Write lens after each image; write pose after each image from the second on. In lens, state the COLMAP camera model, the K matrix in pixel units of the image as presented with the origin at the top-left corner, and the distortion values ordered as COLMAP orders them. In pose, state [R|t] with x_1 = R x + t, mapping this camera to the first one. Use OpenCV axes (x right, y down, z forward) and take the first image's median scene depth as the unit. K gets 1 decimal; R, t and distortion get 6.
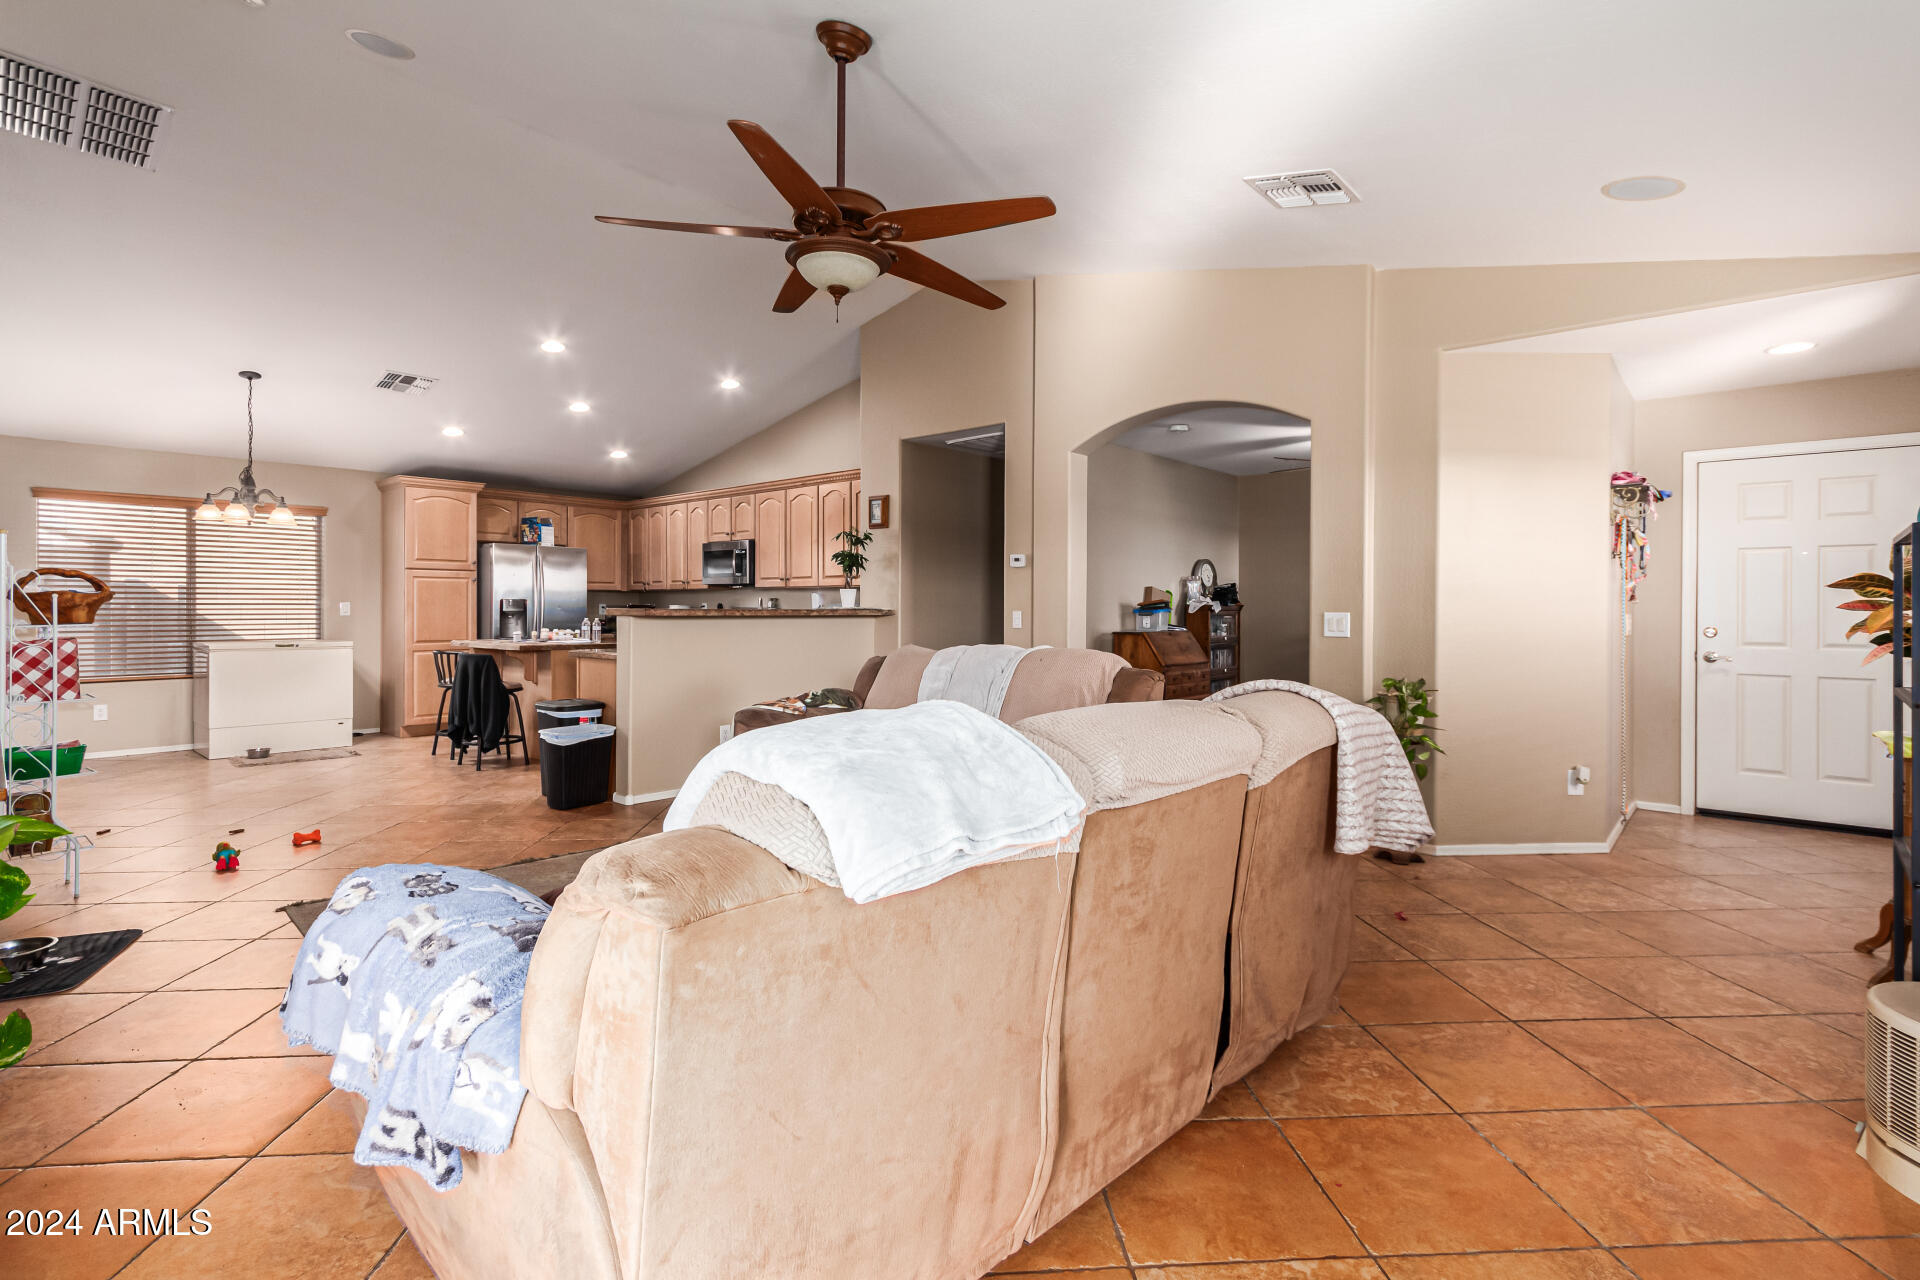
lens RADIAL K [[897.9, 0, 971.5], [0, 897.9, 606.7], [0, 0, 1]] dist [0.000885, 0.000873]
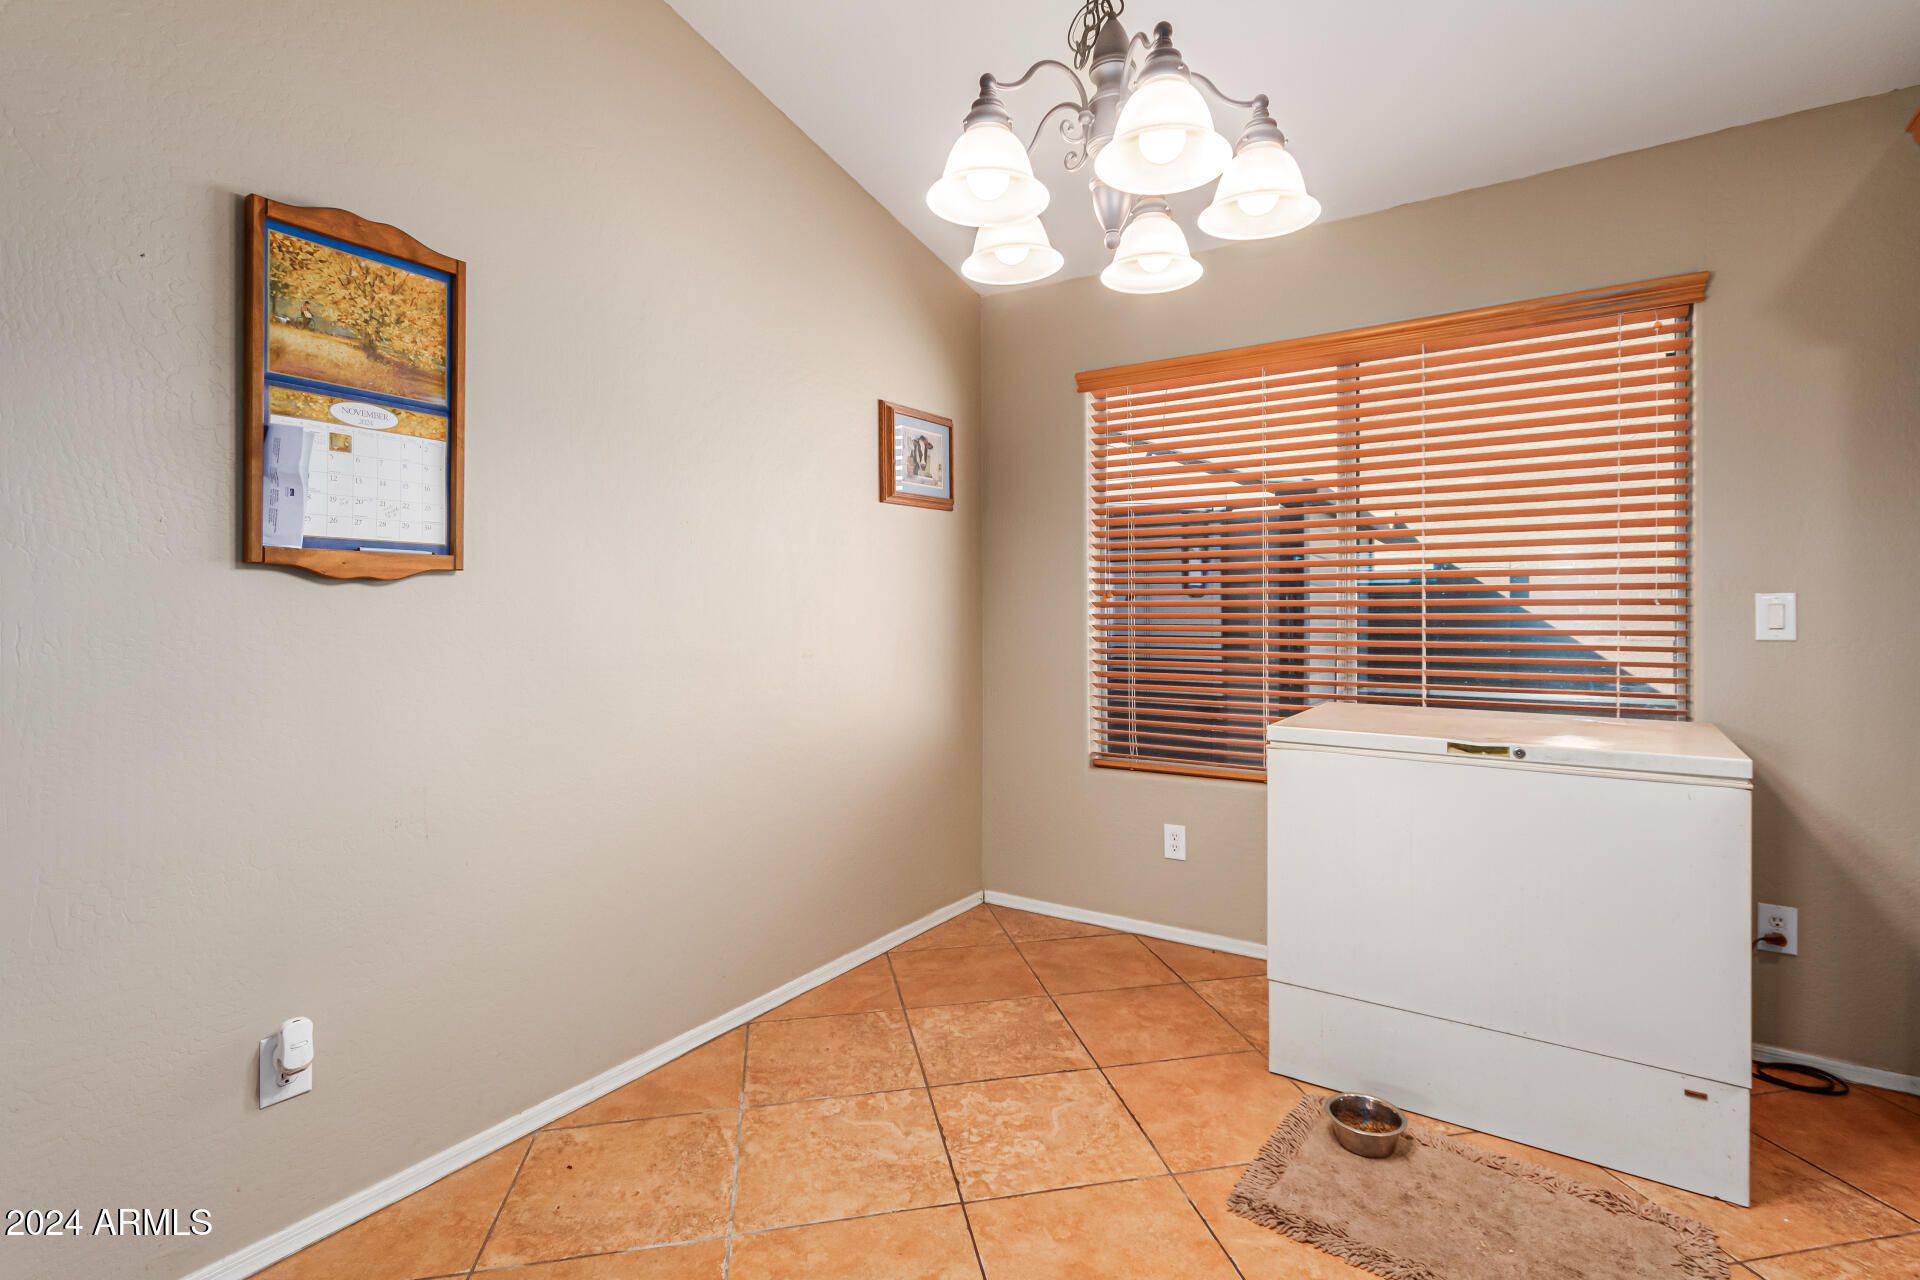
lens RADIAL K [[897.9, 0, 970.9], [0, 897.9, 624.0], [0, 0, 1]] dist [0.000885, 0.000873]
pose [[0.124843, 0.010942, -0.992116, -0.443767], [0.004277, 0.999924, 0.011566, 0.000551], [0.992167, -0.005687, 0.124786, 0.706427]]
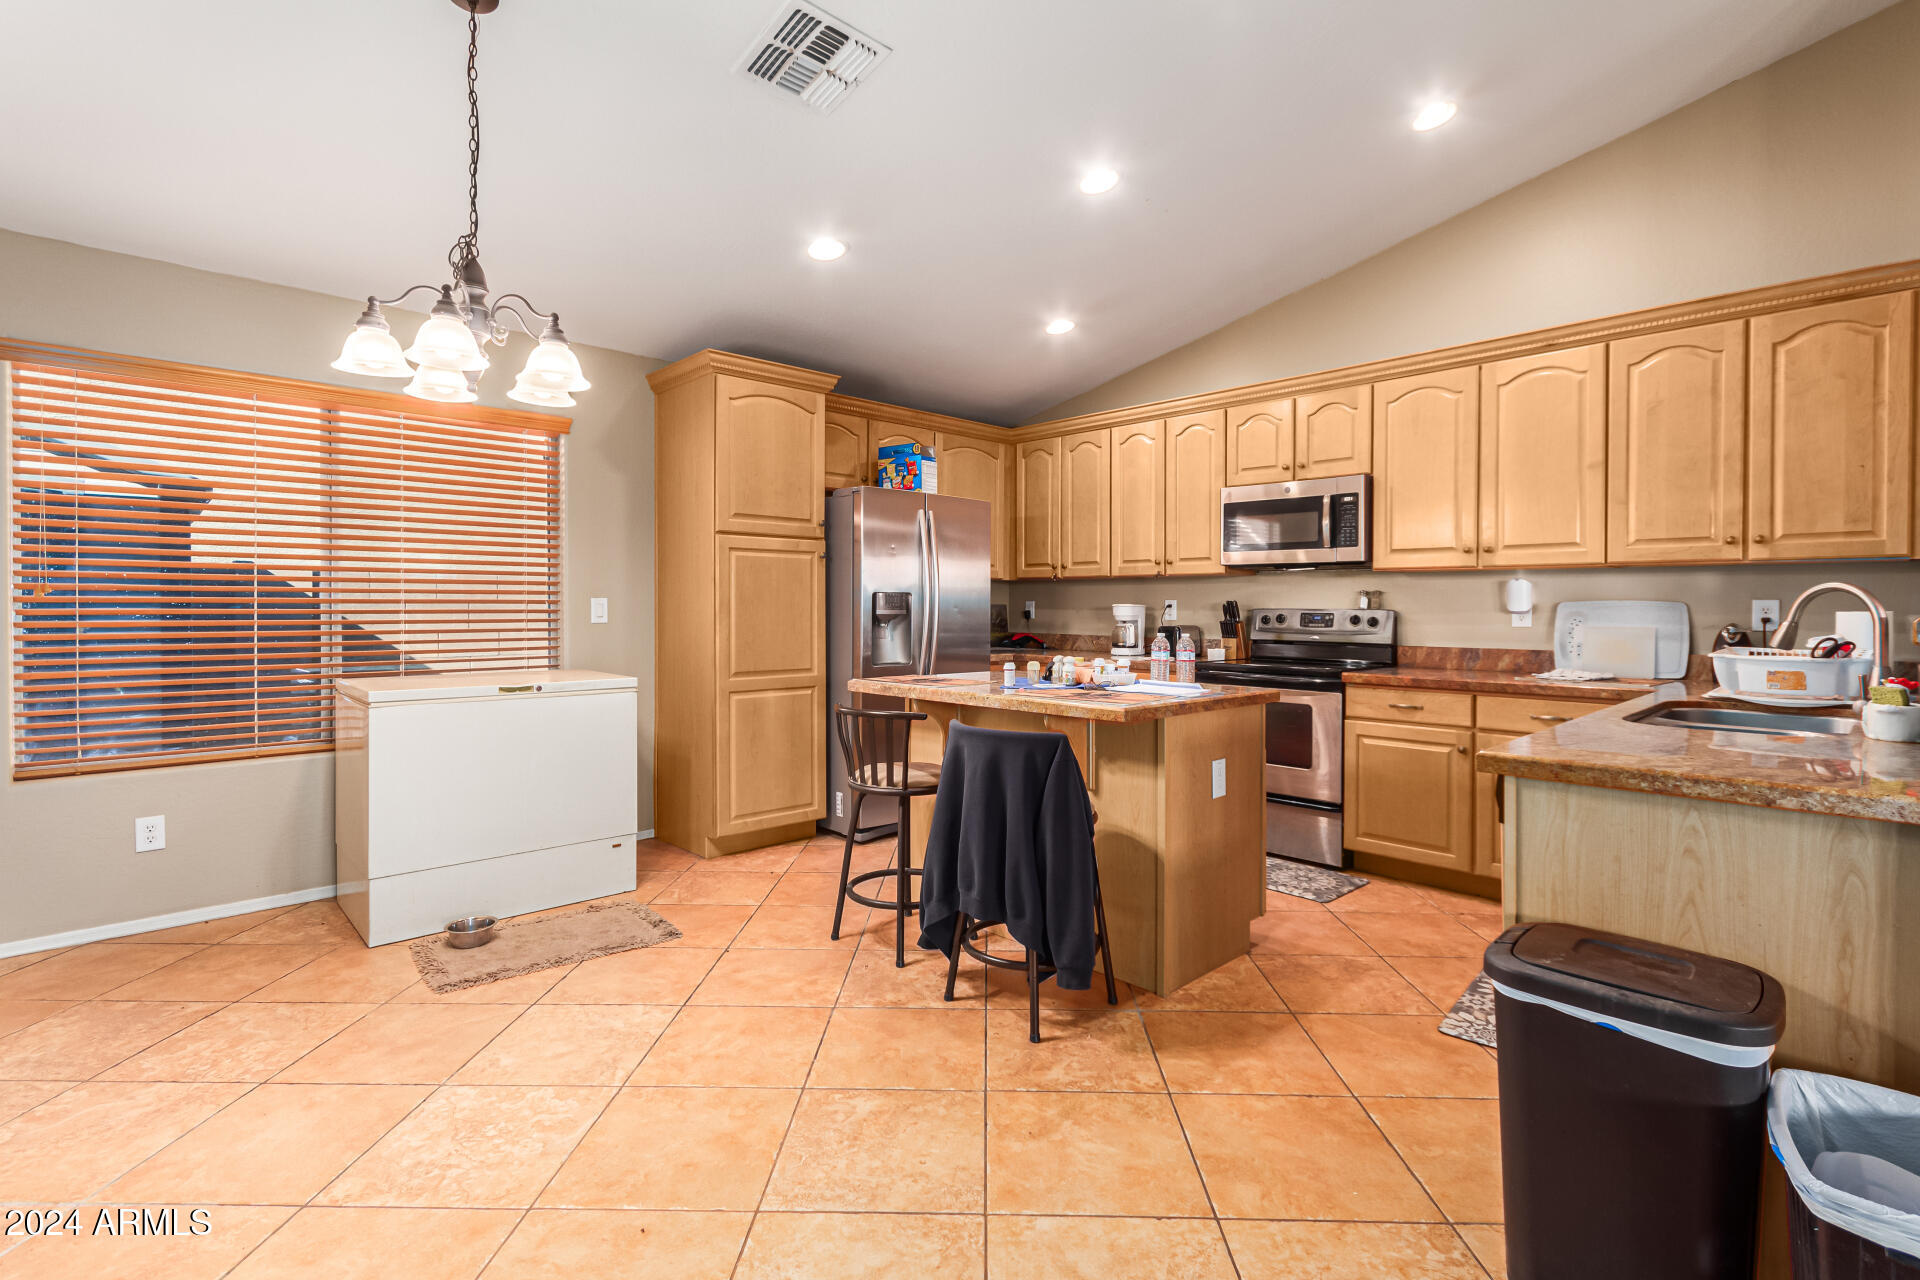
lens RADIAL K [[897.9, 0, 979.4], [0, 897.9, 612.9], [0, 0, 1]] dist [0.000885, 0.000873]
pose [[0.995870, 0.002767, -0.090748, -0.418702], [-0.001788, 0.999939, 0.010866, -0.002047], [0.090772, -0.010659, 0.995815, 0.483532]]
